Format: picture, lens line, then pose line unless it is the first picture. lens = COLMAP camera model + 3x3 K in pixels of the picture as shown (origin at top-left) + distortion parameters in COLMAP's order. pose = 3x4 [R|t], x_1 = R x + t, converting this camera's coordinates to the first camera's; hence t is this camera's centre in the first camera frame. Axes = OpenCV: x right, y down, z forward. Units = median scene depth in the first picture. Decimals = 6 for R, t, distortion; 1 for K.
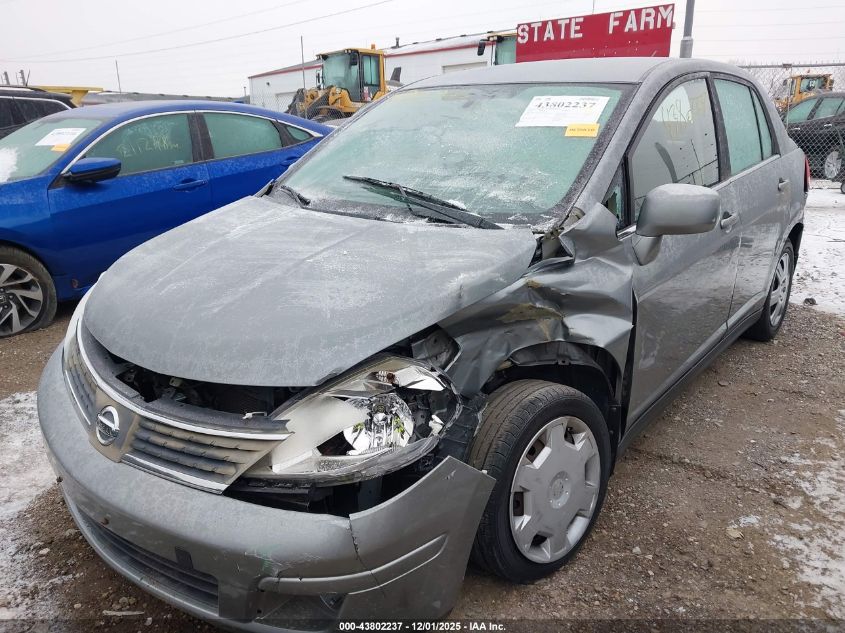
lens RADIAL K [[651.8, 0, 421.5], [0, 651.8, 320.9], [0, 0, 1]] dist [0.025211, -0.003042]
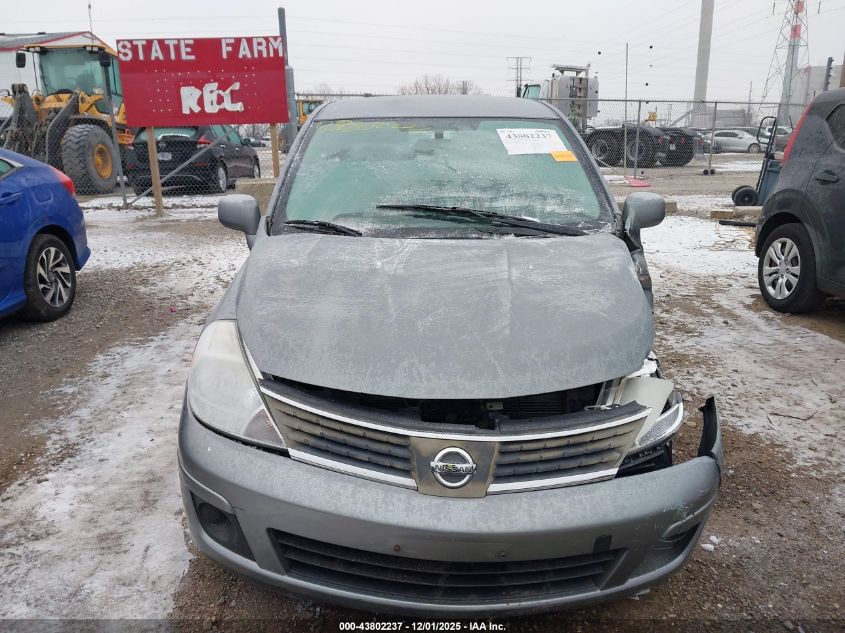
lens RADIAL K [[651.8, 0, 420.7], [0, 651.8, 312.9], [0, 0, 1]] dist [0.025211, -0.003042]
pose [[0.771908, -0.174204, 0.611400, -0.175630], [0.196181, 0.980060, 0.031562, -0.017807], [-0.604707, 0.095582, 0.790692, 0.037776]]
